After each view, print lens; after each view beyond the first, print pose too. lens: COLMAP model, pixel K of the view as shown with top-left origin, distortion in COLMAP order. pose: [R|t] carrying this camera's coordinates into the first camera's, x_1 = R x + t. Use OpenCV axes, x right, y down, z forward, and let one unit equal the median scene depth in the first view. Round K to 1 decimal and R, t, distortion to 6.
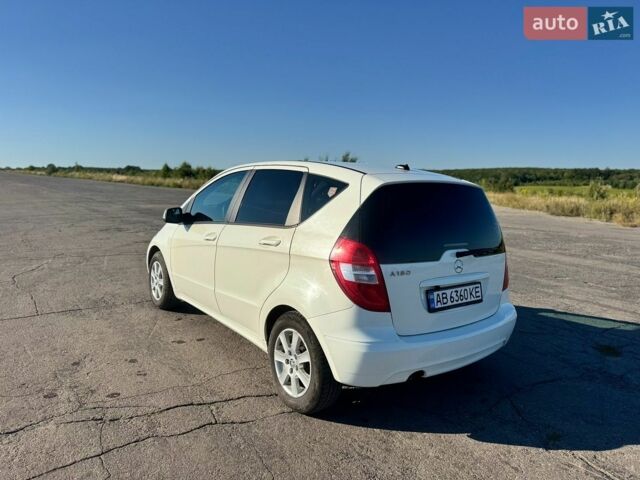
lens RADIAL K [[513.0, 0, 320.5], [0, 513.0, 239.7], [0, 0, 1]] dist [0.013854, -0.013987]
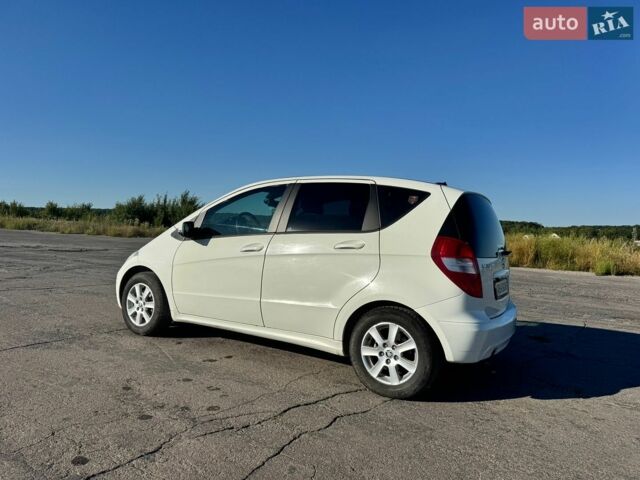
lens RADIAL K [[513.0, 0, 324.0], [0, 513.0, 239.4], [0, 0, 1]] dist [0.013854, -0.013987]
pose [[0.913397, 0.004342, 0.407047, -0.629286], [0.033830, 0.995674, -0.086534, 0.087637], [-0.405662, 0.092810, 0.909299, 0.040806]]
